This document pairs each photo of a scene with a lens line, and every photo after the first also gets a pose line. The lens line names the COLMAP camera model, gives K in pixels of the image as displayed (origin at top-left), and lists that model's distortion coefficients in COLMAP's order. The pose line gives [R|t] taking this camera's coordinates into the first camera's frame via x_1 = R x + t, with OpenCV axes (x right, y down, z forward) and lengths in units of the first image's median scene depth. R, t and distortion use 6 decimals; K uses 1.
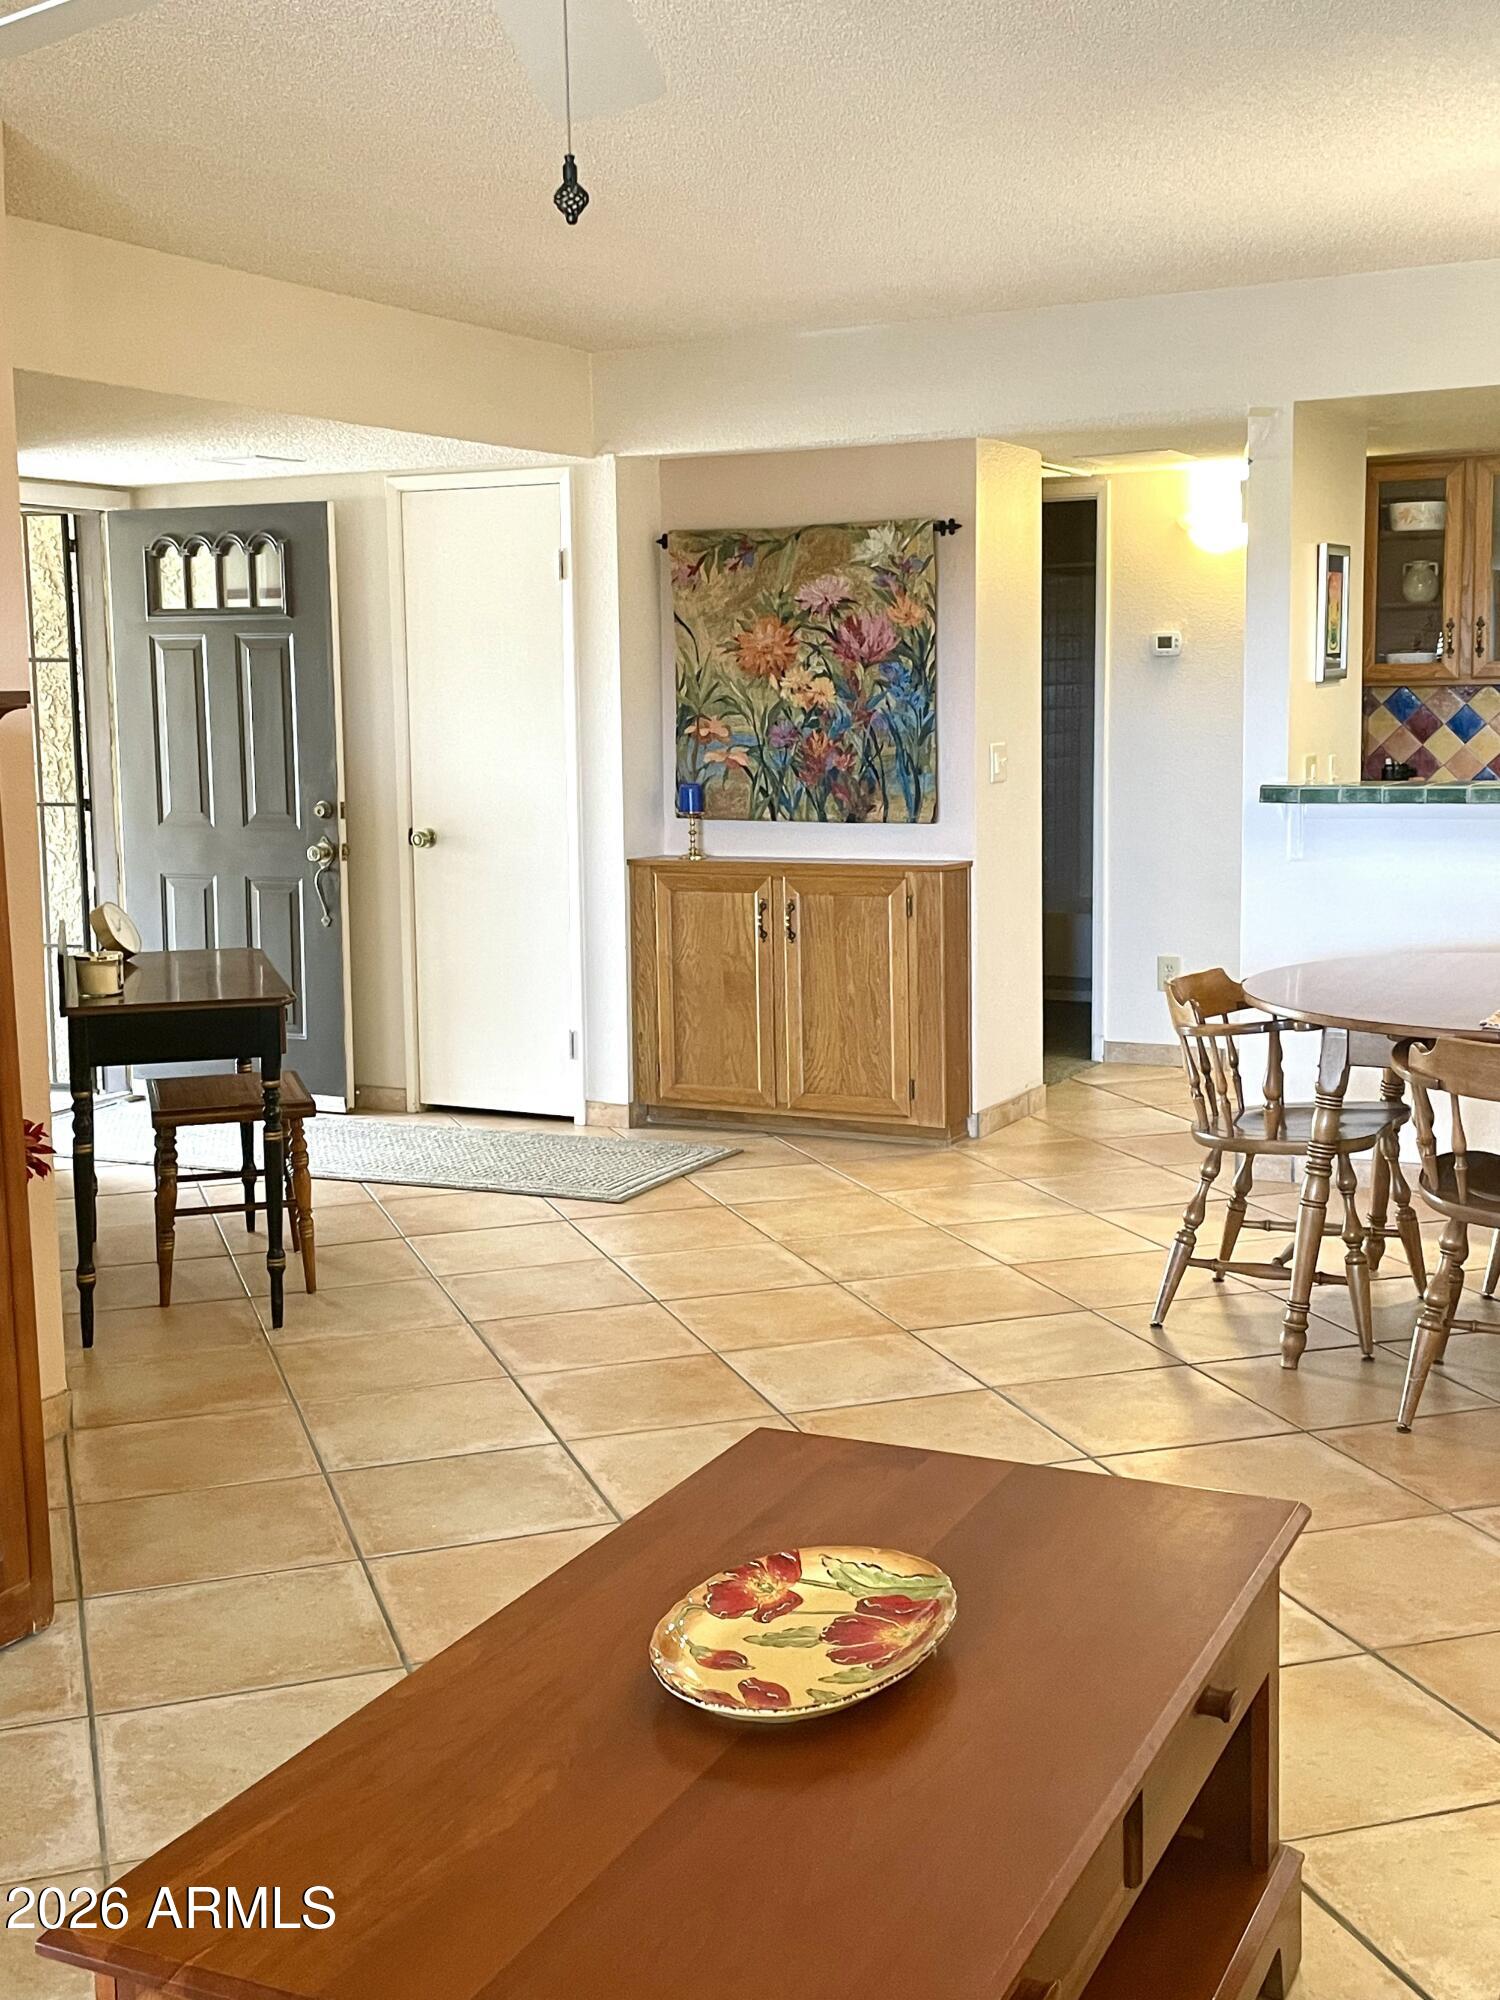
lens RADIAL K [[2297.4, 0, 750.0], [0, 2297.4, 1000.0], [0, 0, 1]] dist [0.015680, 0.008682]
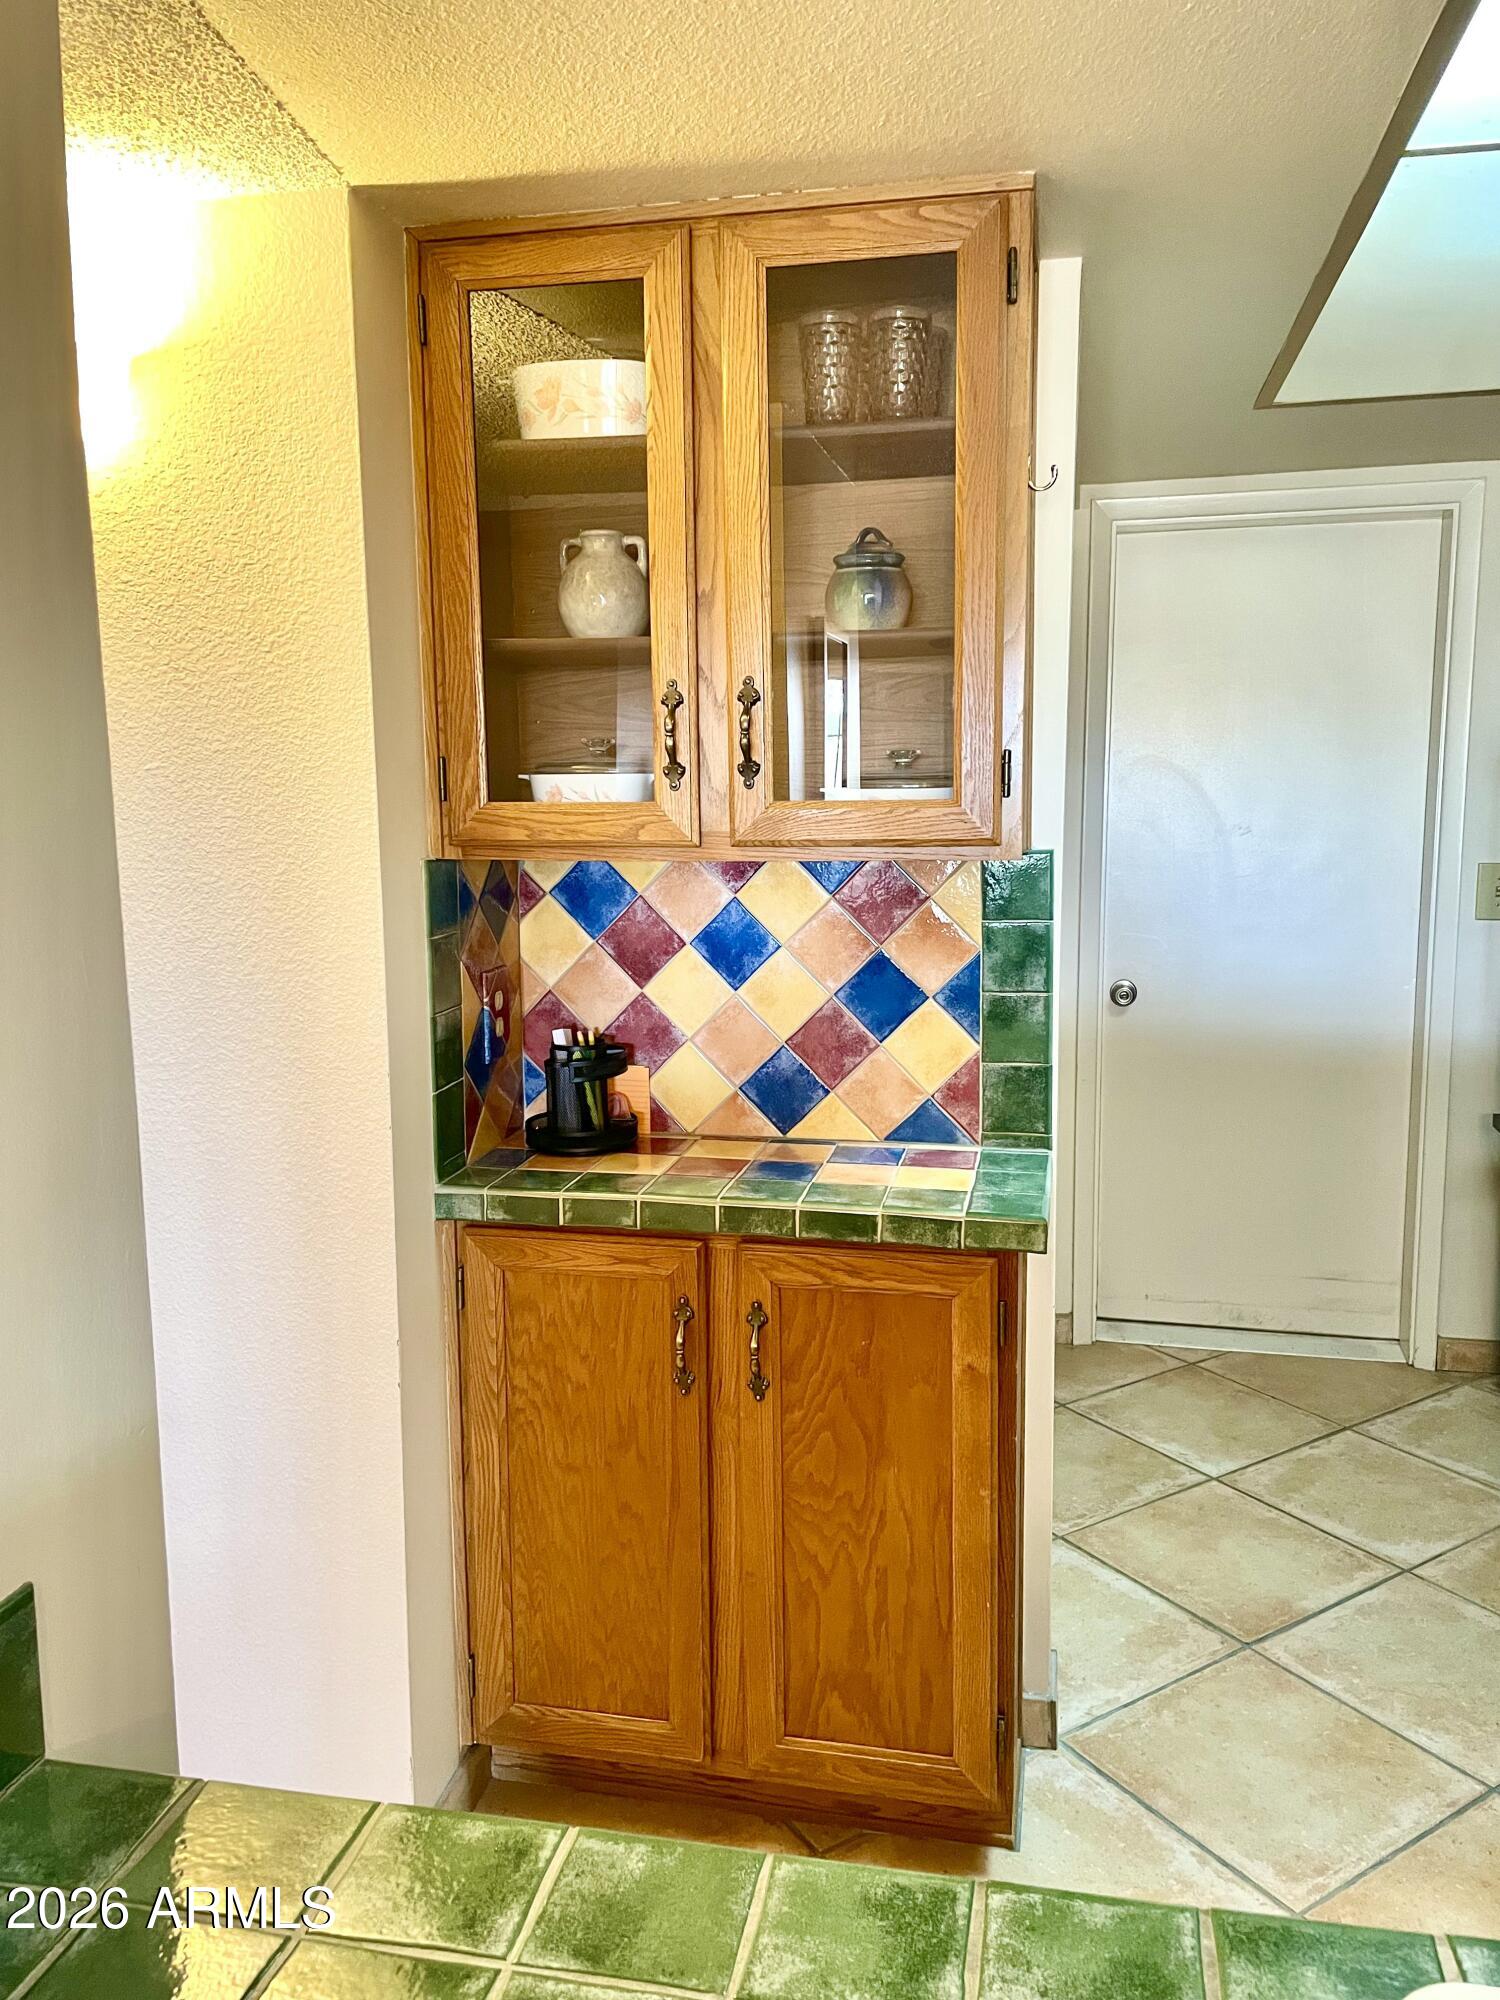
lens RADIAL K [[1531.3, 0, 750.0], [0, 1531.3, 1000.0], [0, 0, 1]] dist [0.065220, -0.057687]
pose [[0.969090, -0.034204, 0.244325, 0.252929], [0.030590, 0.999359, 0.018576, -0.118338], [-0.244804, -0.010528, 0.969515, 0.753607]]
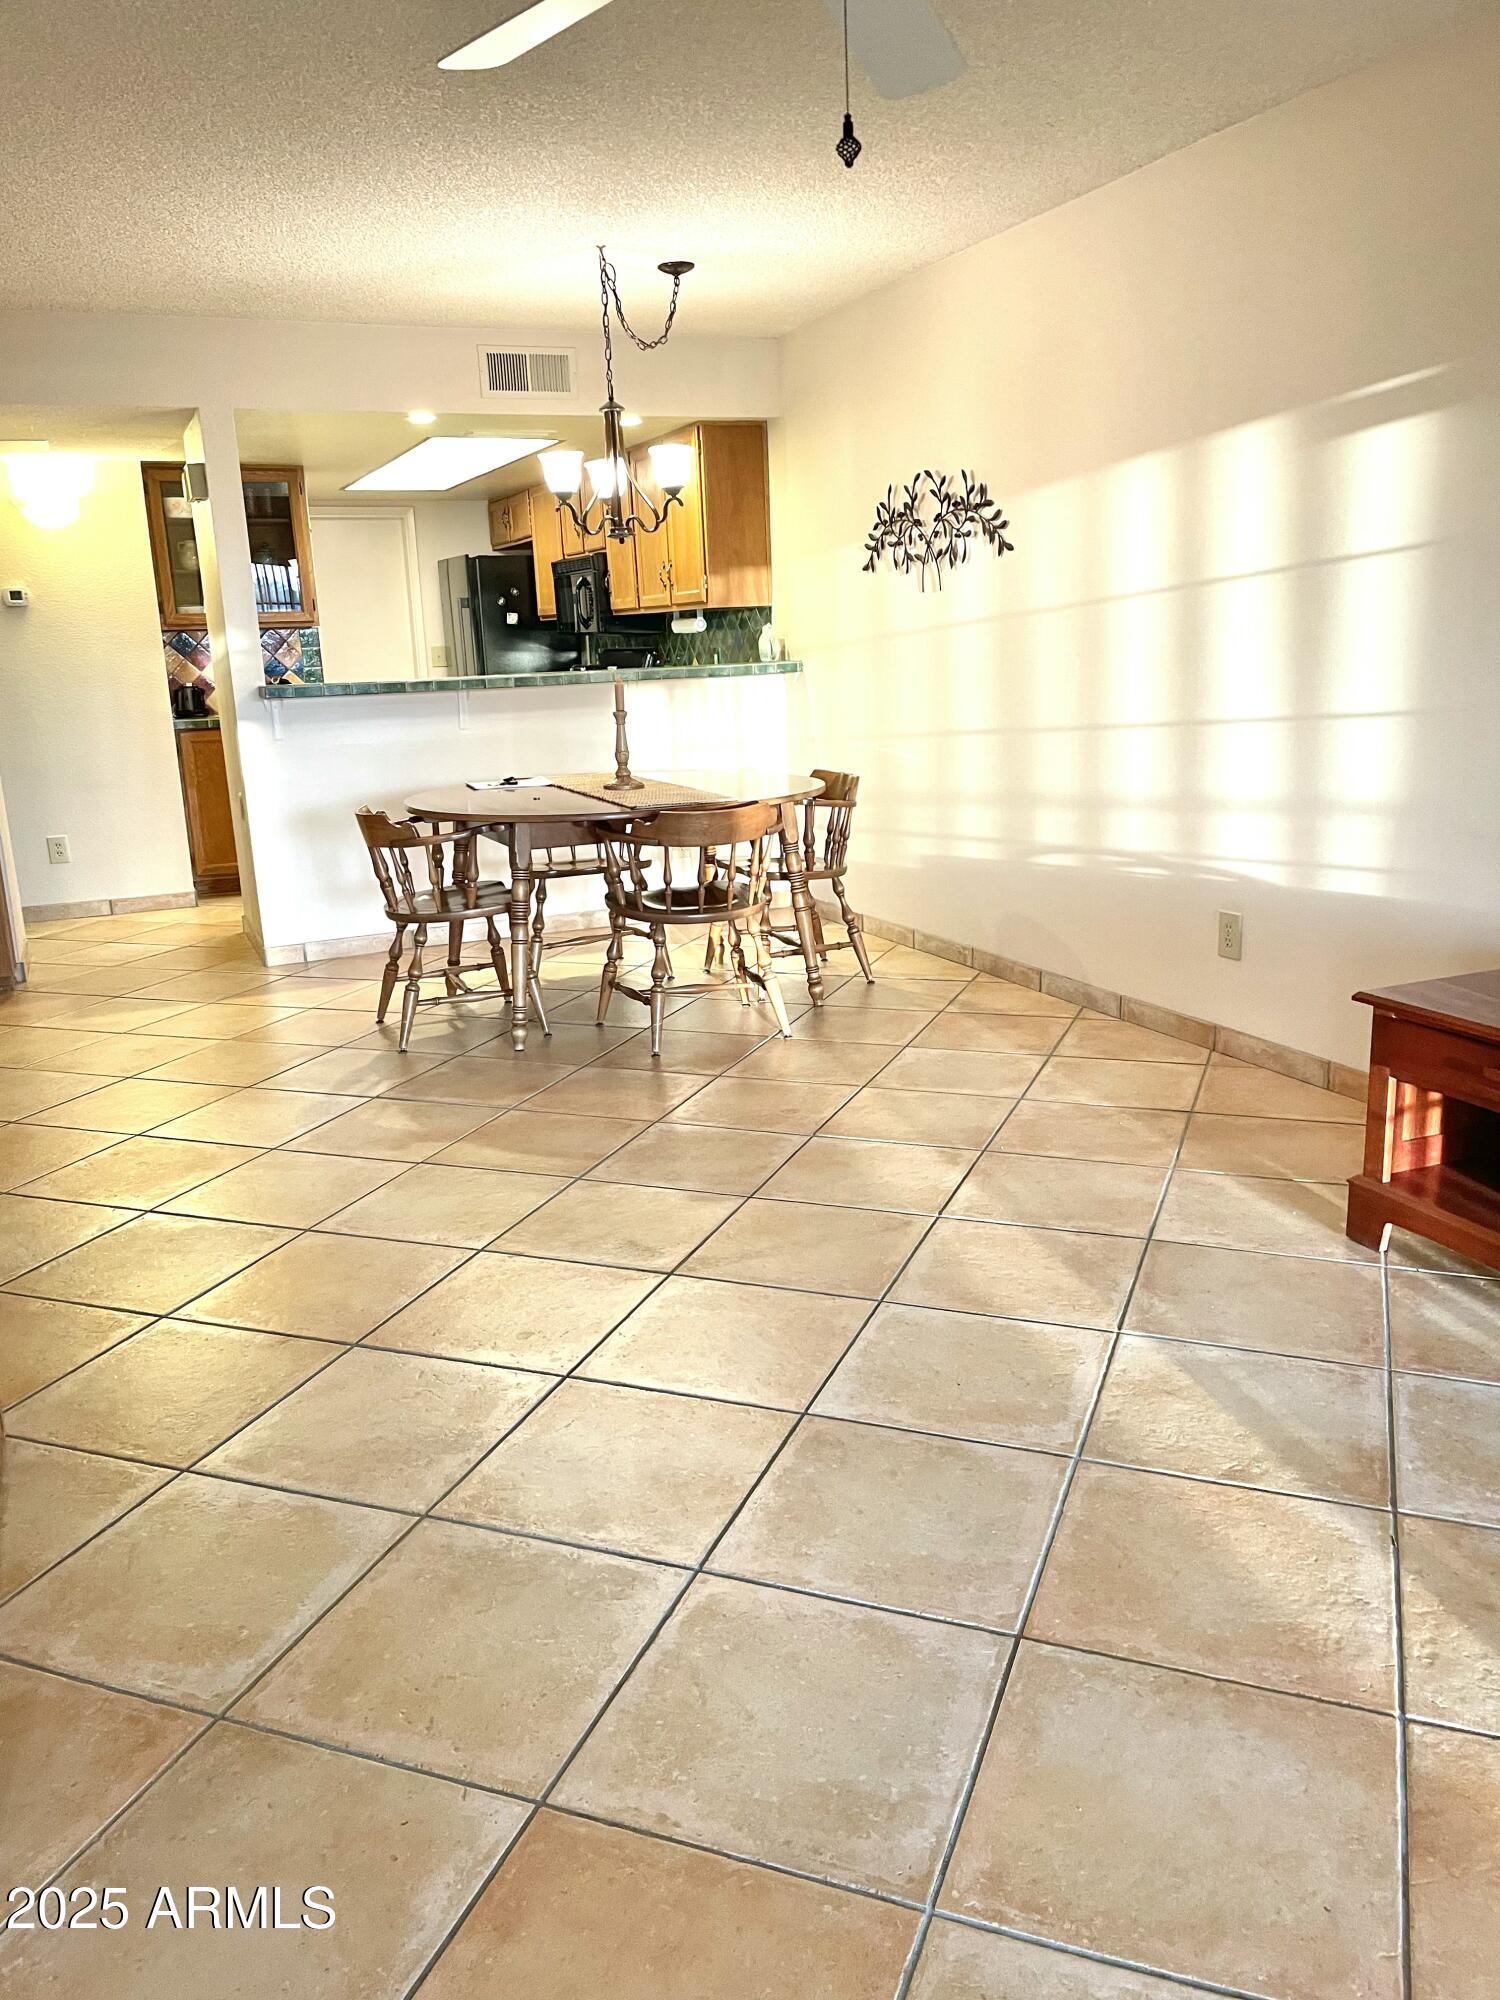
lens RADIAL K [[1507.5, 0, 750.0], [0, 1507.5, 1000.0], [0, 0, 1]] dist [0.064062, 0.002130]
pose [[0.660537, -0.186712, 0.727206, -0.224238], [0.129204, 0.982403, 0.134876, 0.006584], [-0.739592, 0.004867, 0.673037, 0.105780]]
